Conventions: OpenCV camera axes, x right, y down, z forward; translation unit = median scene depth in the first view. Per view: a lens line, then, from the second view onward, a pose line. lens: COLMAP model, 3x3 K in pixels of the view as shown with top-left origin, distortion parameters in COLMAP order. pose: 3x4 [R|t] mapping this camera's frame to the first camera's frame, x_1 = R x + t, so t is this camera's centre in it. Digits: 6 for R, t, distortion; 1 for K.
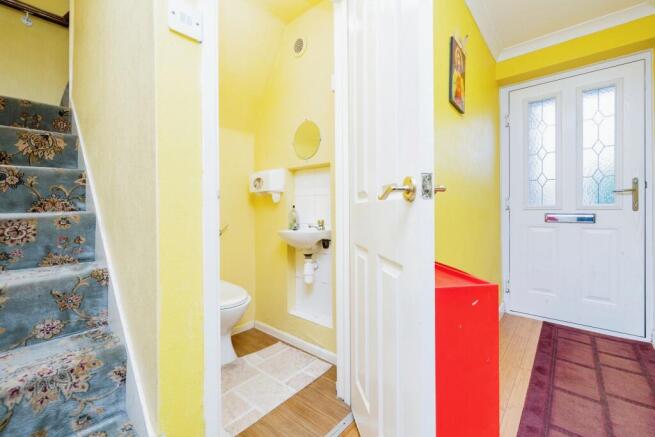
lens RADIAL K [[275.8, 0, 327.4], [0, 275.8, 213.7], [0, 0, 1]] dist [0.001684, 0.000463]
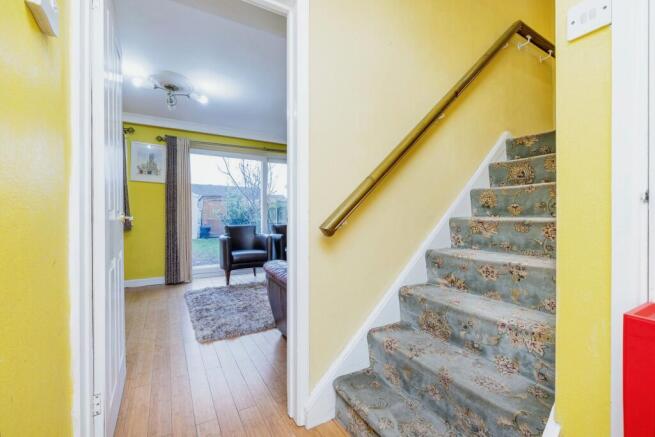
lens RADIAL K [[275.8, 0, 327.4], [0, 275.8, 213.7], [0, 0, 1]] dist [0.001684, 0.000463]
pose [[-0.310966, -0.003071, -0.950416, 0.683097], [-0.009267, 0.999957, -0.000199, -0.012744], [0.950376, 0.008746, -0.310981, 0.449339]]
